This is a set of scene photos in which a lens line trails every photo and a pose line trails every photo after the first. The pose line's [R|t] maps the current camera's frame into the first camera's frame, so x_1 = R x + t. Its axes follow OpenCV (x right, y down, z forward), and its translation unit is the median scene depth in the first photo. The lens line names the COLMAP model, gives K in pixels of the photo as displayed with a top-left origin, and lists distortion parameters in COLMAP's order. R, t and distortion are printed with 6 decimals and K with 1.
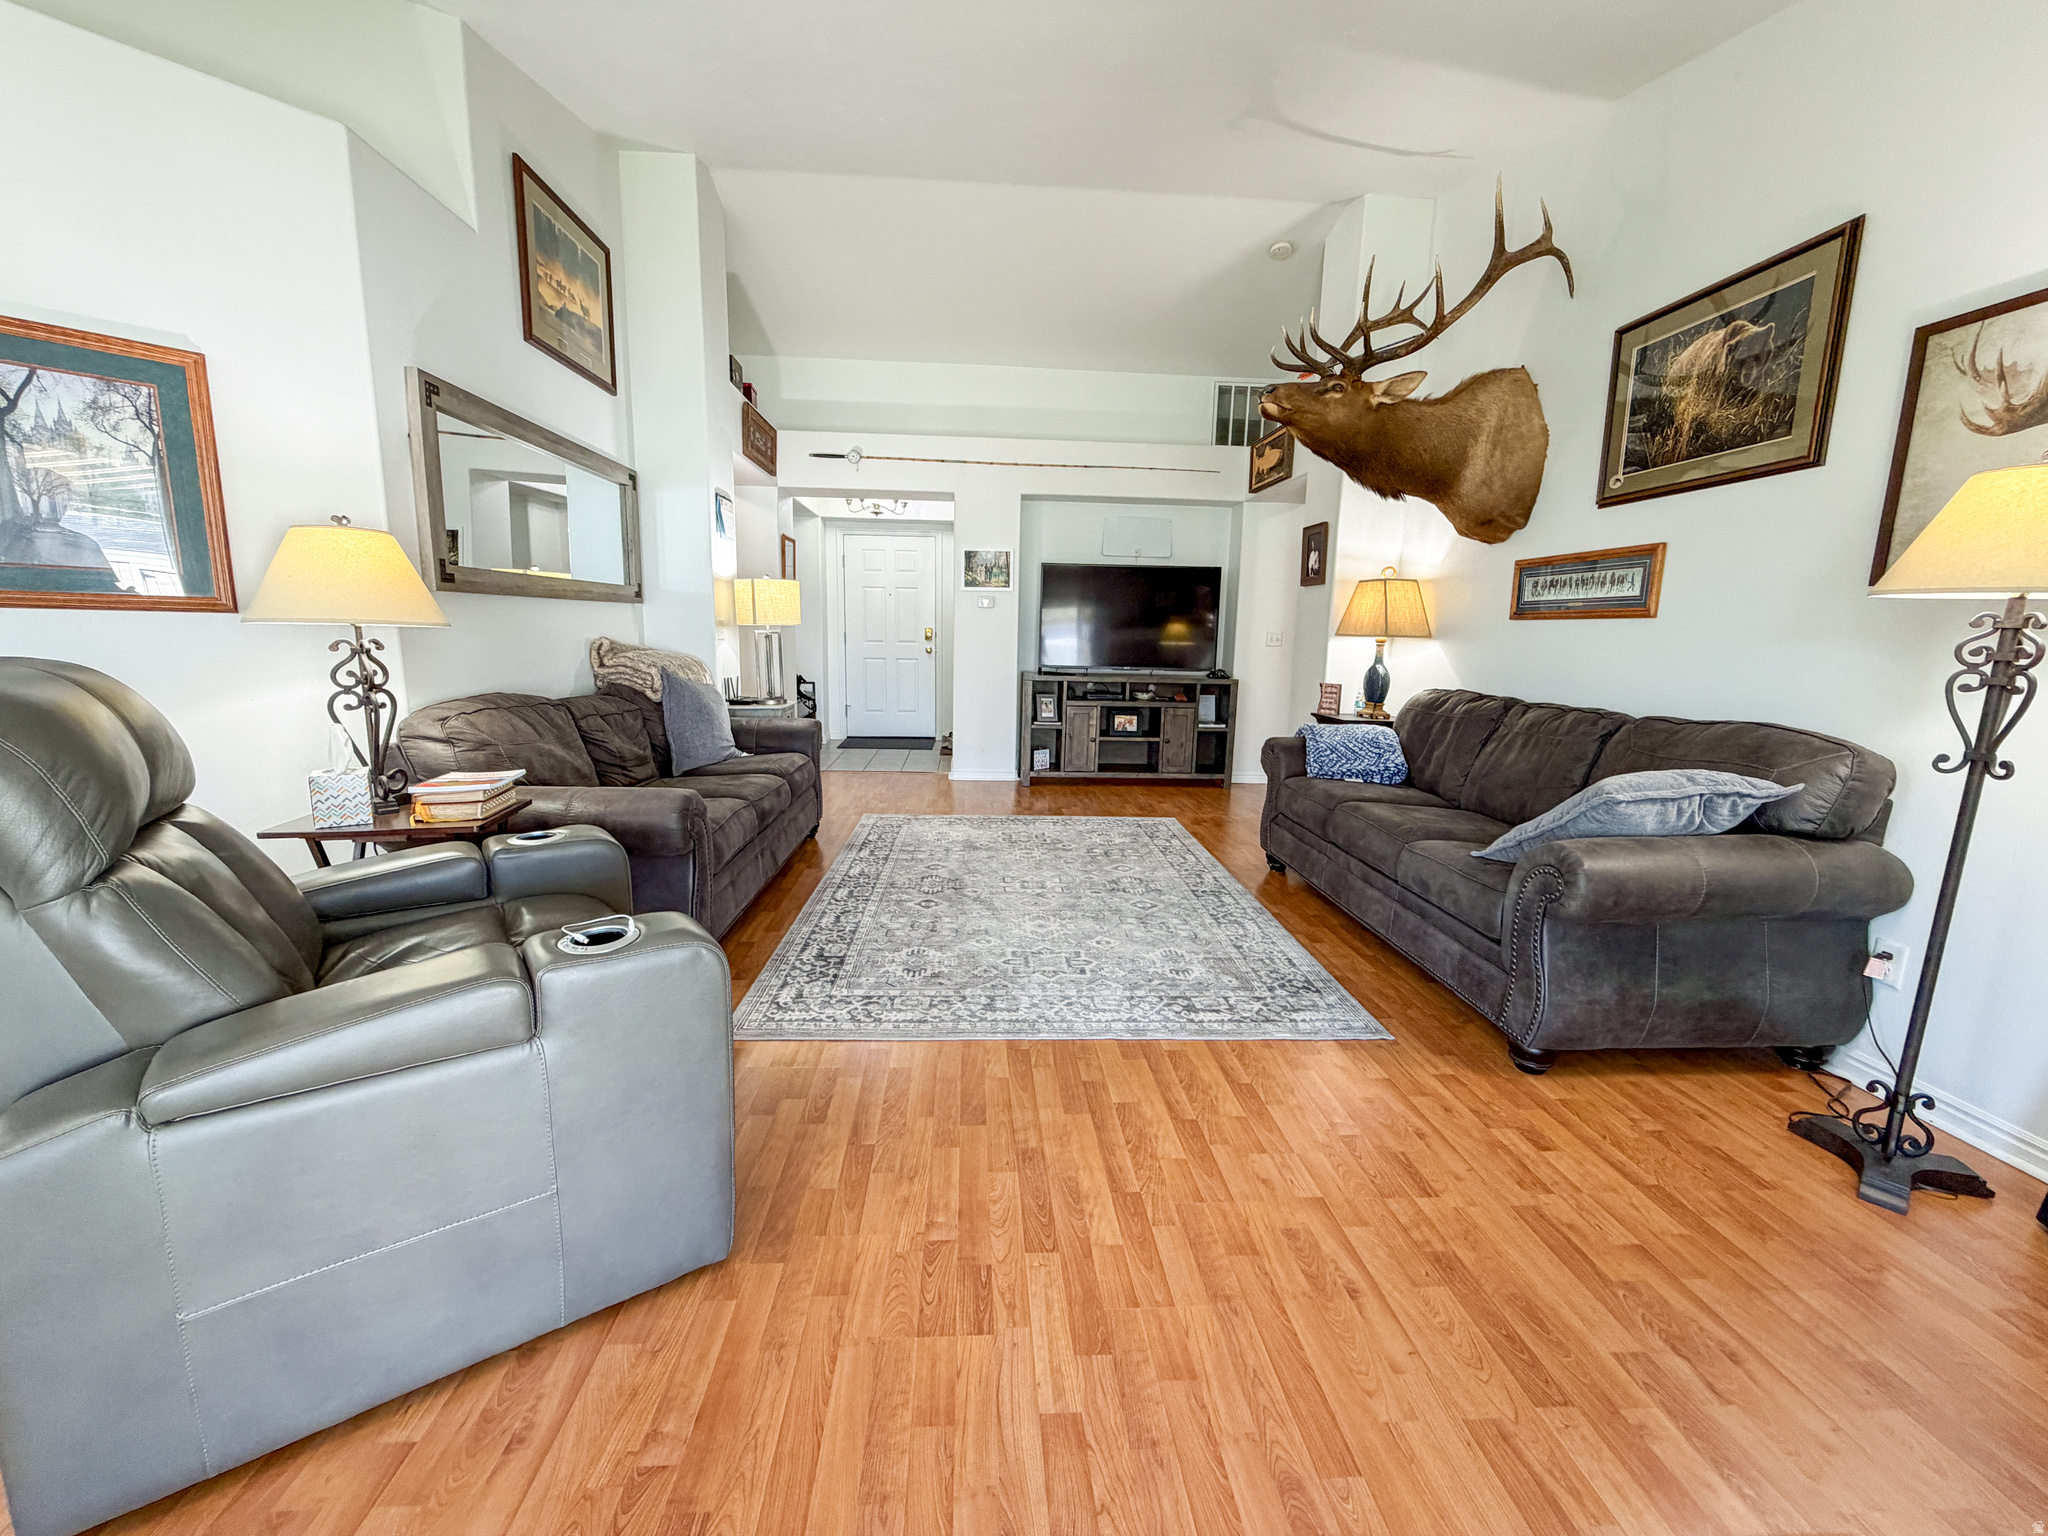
lens RADIAL K [[817.7, 0, 1017.4], [0, 817.7, 767.5], [0, 0, 1]] dist [-0.001434, 0.000413]
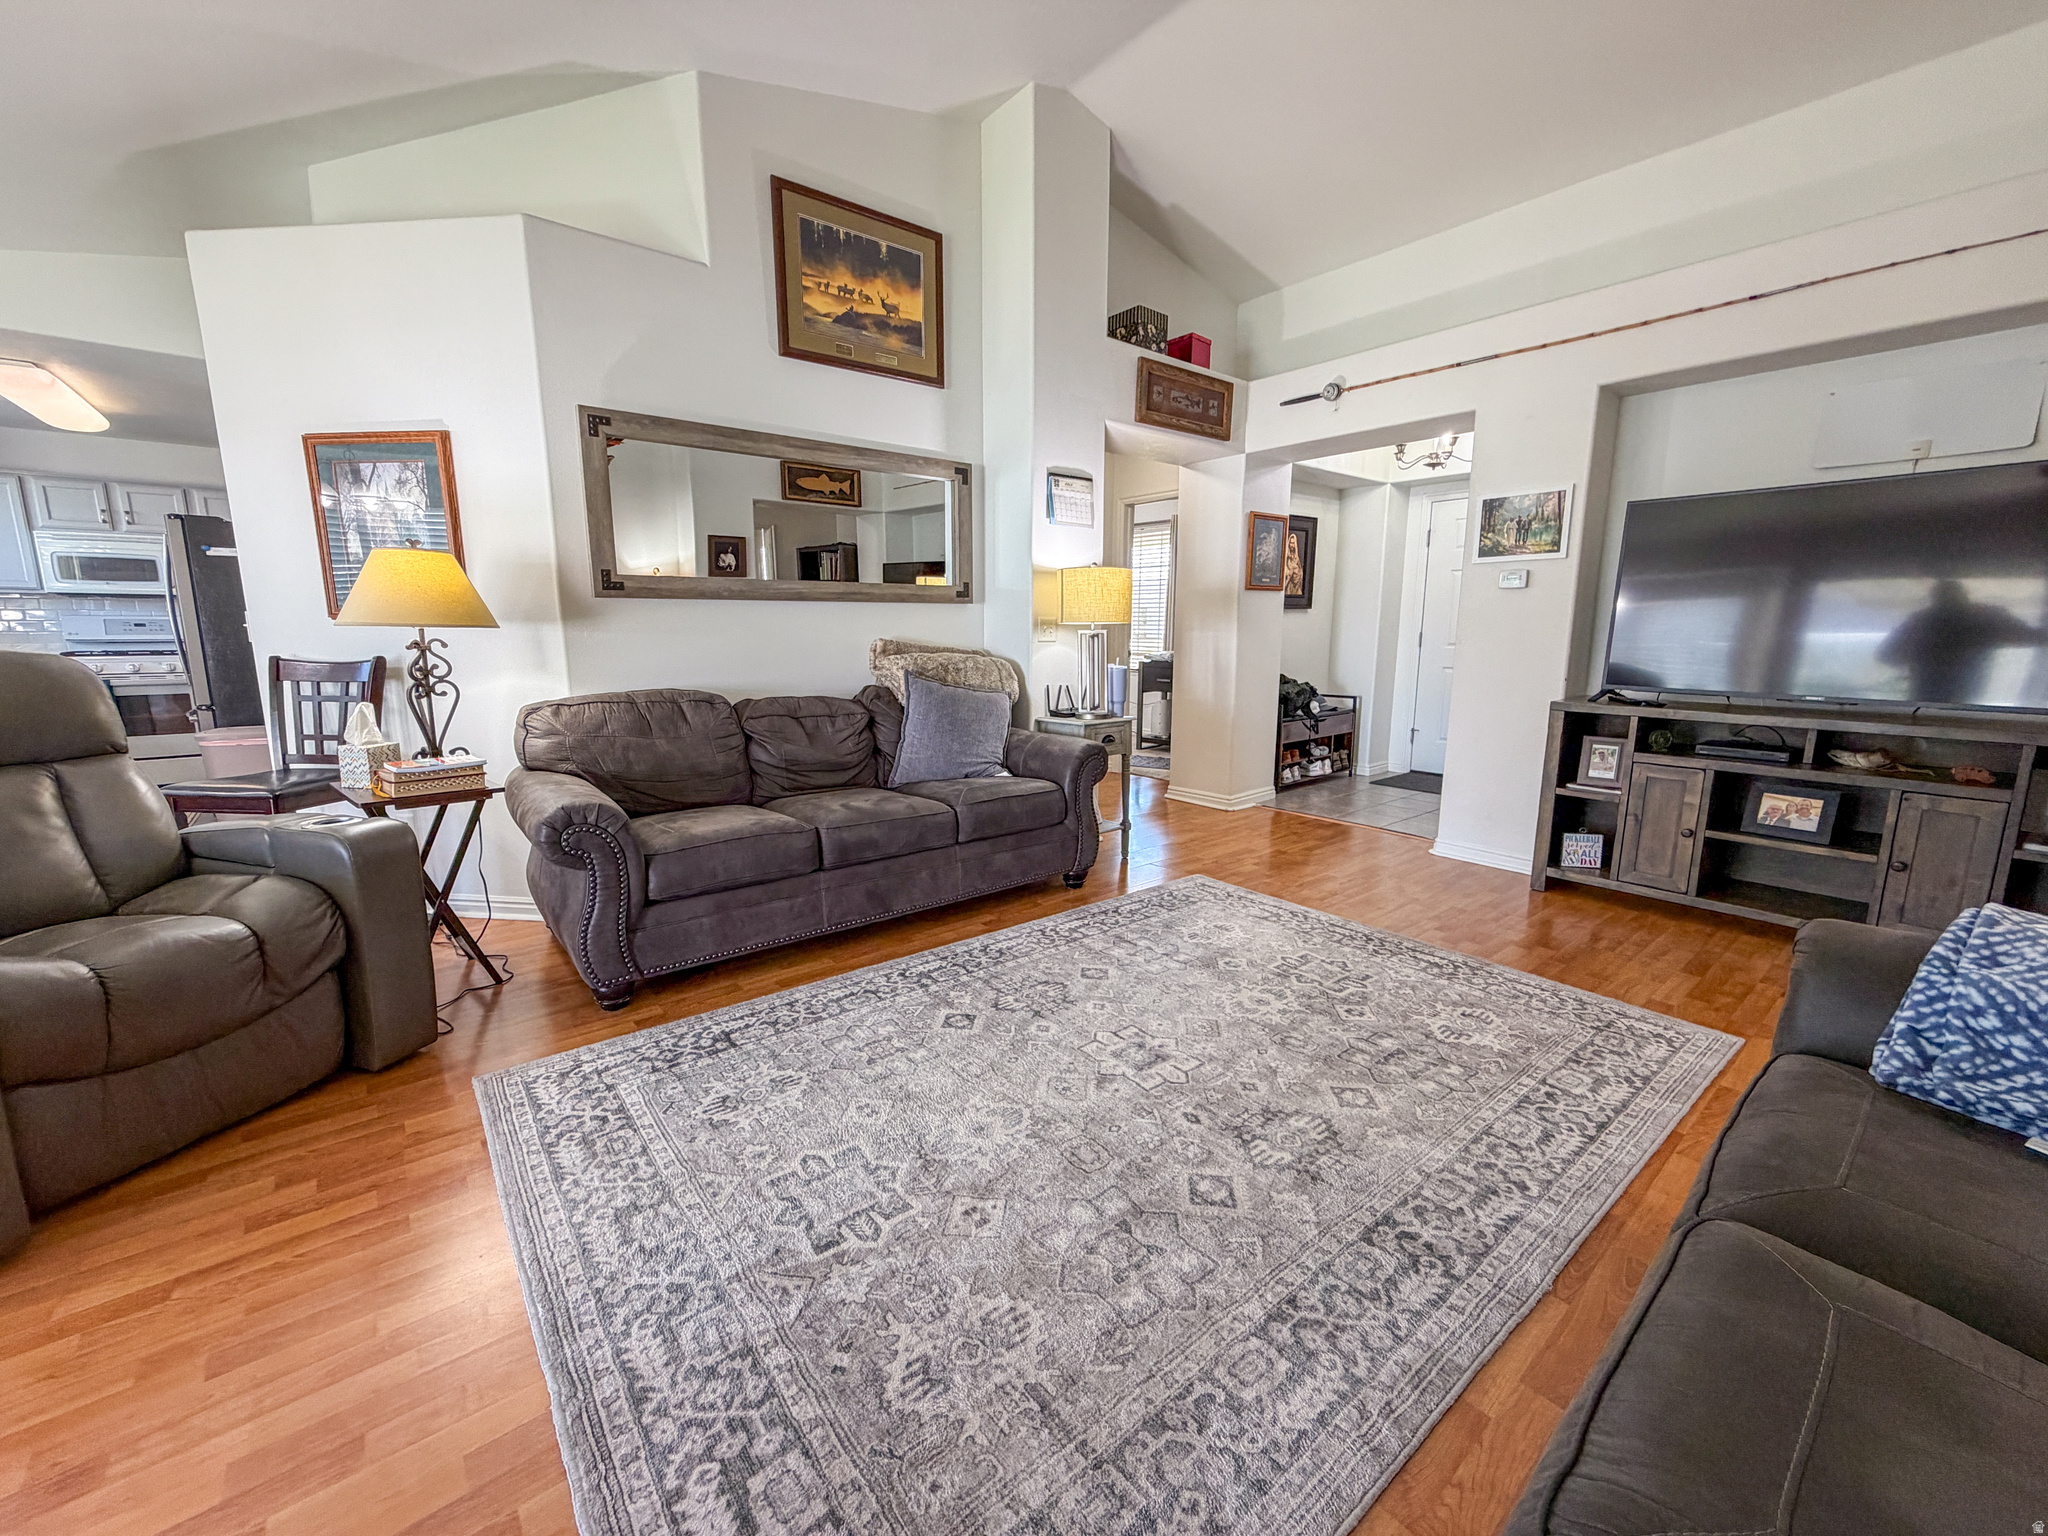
lens RADIAL K [[817.7, 0, 1018.9], [0, 817.7, 765.6], [0, 0, 1]] dist [-0.001434, 0.000413]
pose [[0.585206, 0.117518, -0.802324, 0.440735], [-0.125141, 0.990678, 0.053830, -0.088421], [0.801170, 0.068902, 0.594457, 0.606711]]
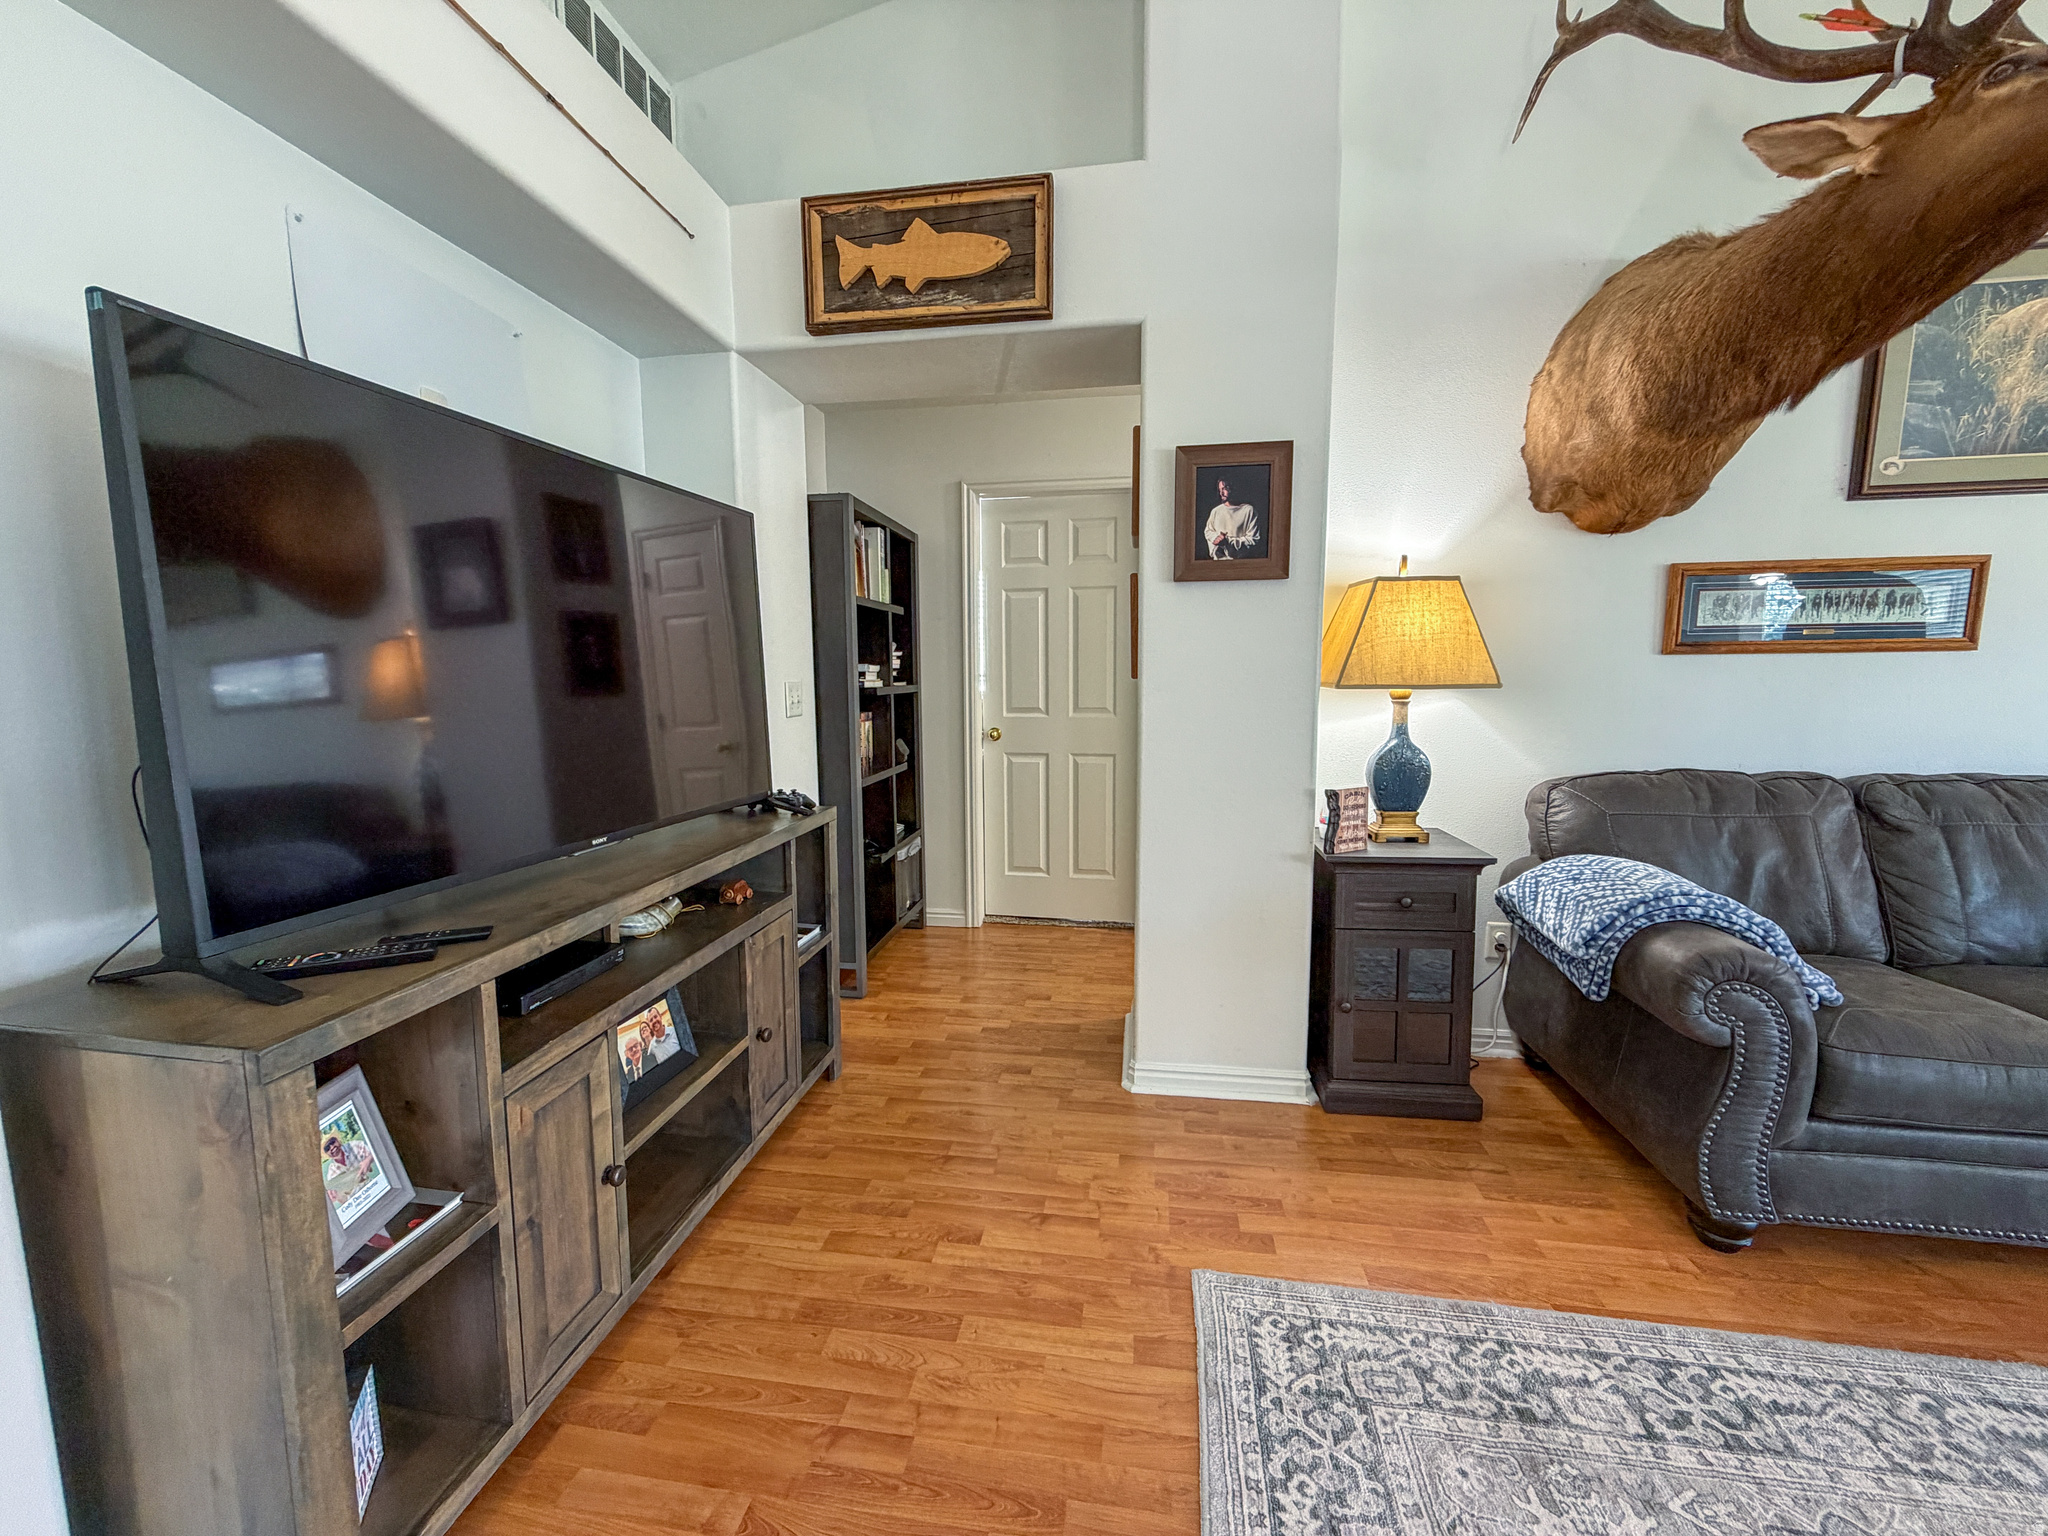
lens RADIAL K [[817.7, 0, 1023.8], [0, 817.7, 768.1], [0, 0, 1]] dist [-0.001434, 0.000413]
pose [[0.216917, -0.137152, 0.966507, -0.156565], [0.177119, 0.979177, 0.099199, -0.258461], [-0.959987, 0.149669, 0.236693, 1.412184]]
